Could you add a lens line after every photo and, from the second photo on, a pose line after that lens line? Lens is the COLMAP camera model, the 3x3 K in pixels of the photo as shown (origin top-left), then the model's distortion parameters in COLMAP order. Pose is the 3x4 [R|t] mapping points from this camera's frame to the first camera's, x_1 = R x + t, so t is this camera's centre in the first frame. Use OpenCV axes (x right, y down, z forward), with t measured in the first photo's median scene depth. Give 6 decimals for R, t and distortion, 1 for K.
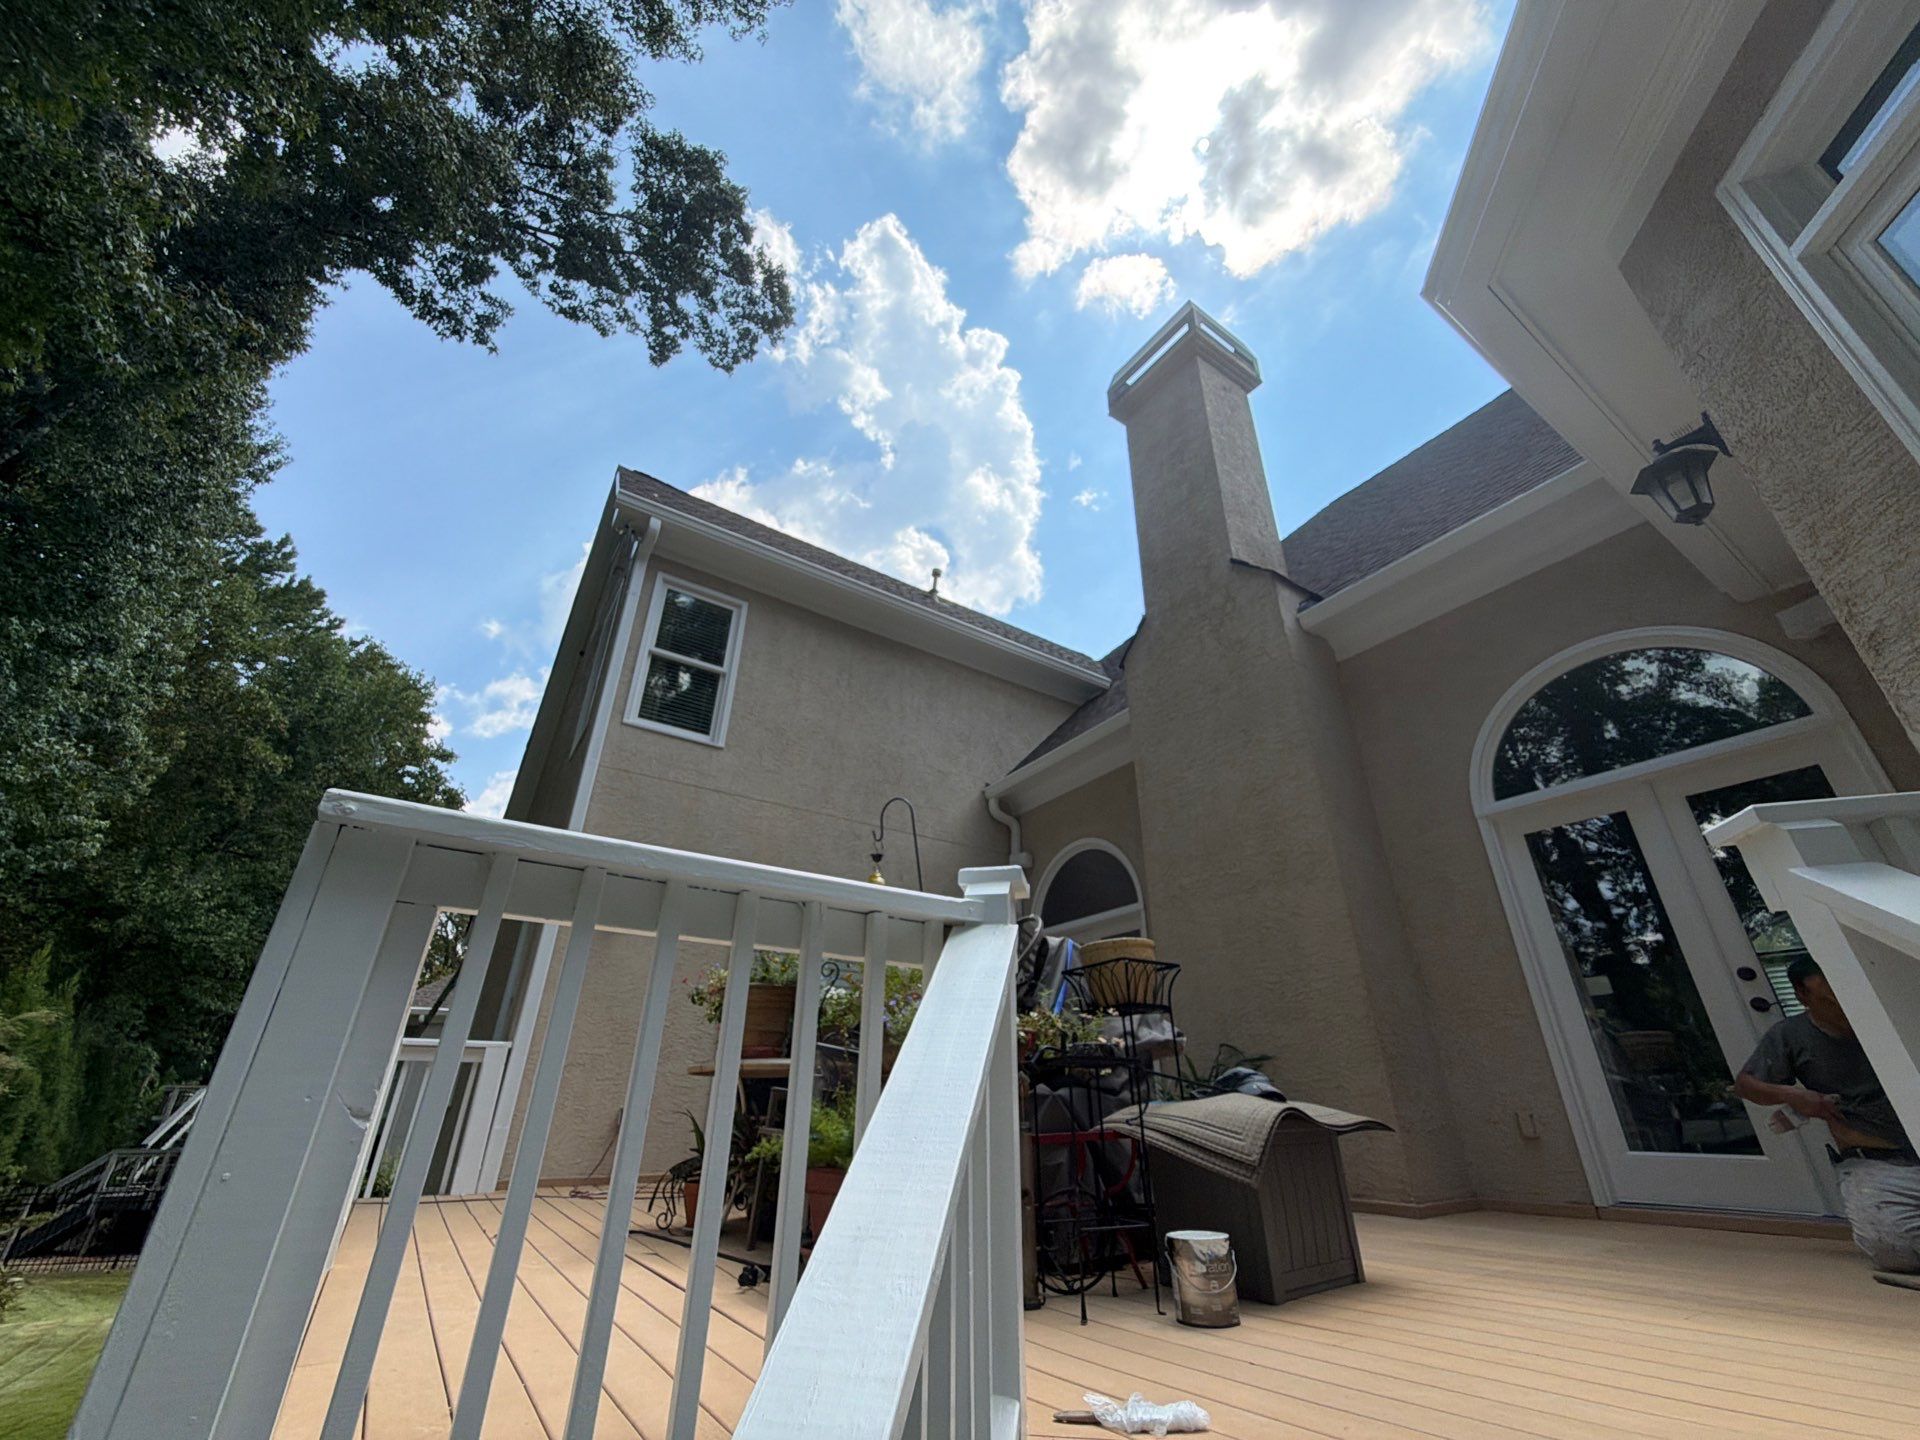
lens RADIAL K [[759.0, 0, 939.4], [0, 759.0, 714.2], [0, 0, 1]] dist [-0.000043, 0.000090]
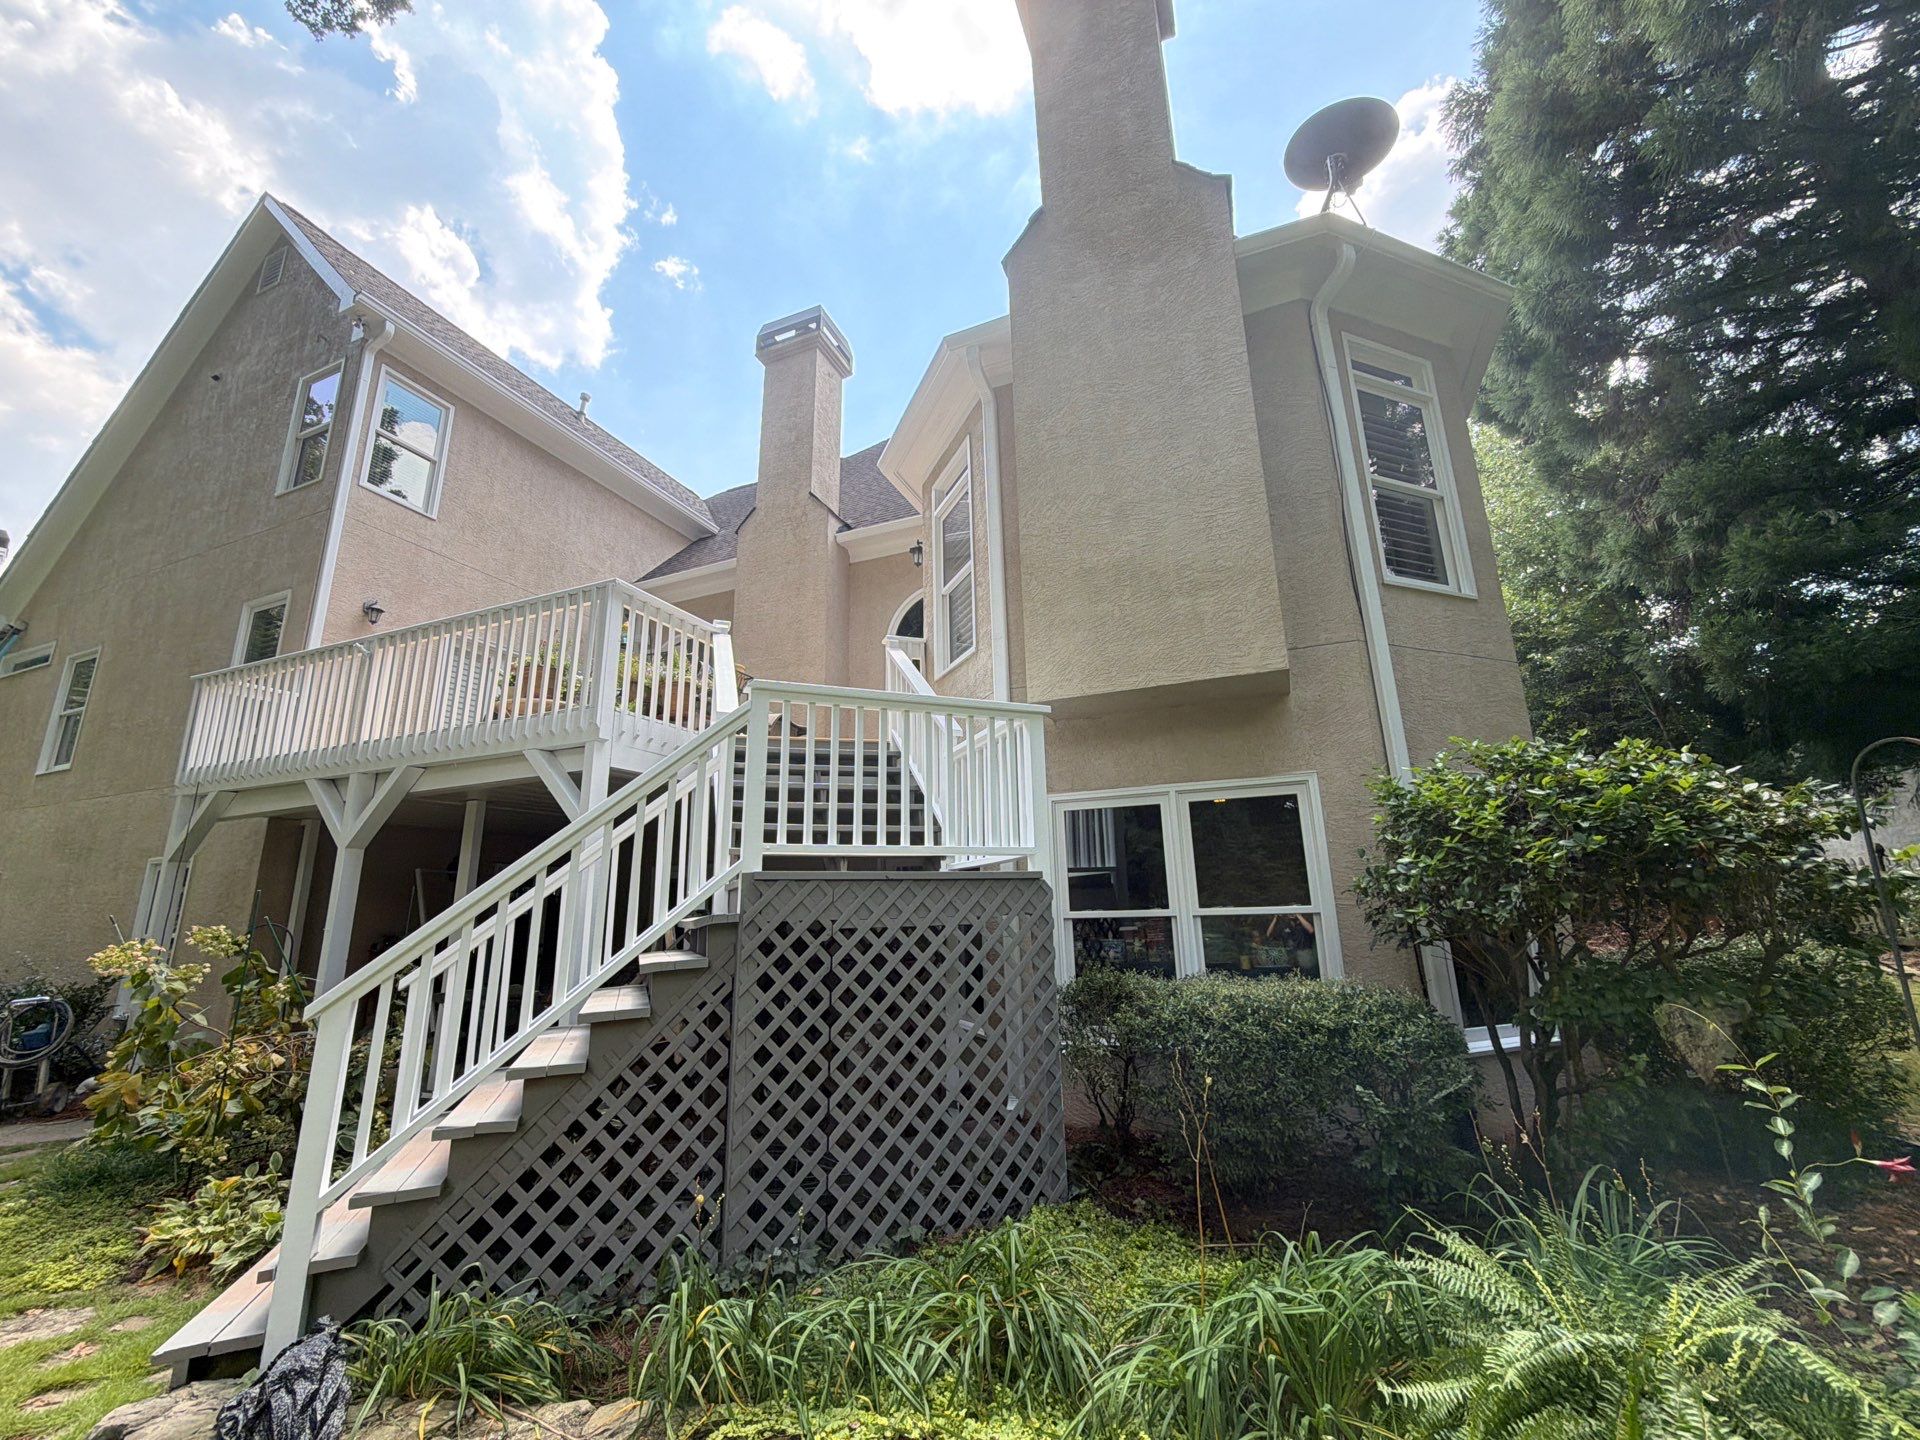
lens RADIAL K [[759.0, 0, 939.4], [0, 759.0, 714.2], [0, 0, 1]] dist [-0.000043, 0.000090]
pose [[0.817199, 0.099018, 0.567786, -0.216332], [-0.229819, 0.959409, 0.163458, -0.038126], [-0.528554, -0.264066, 0.806784, -0.484959]]
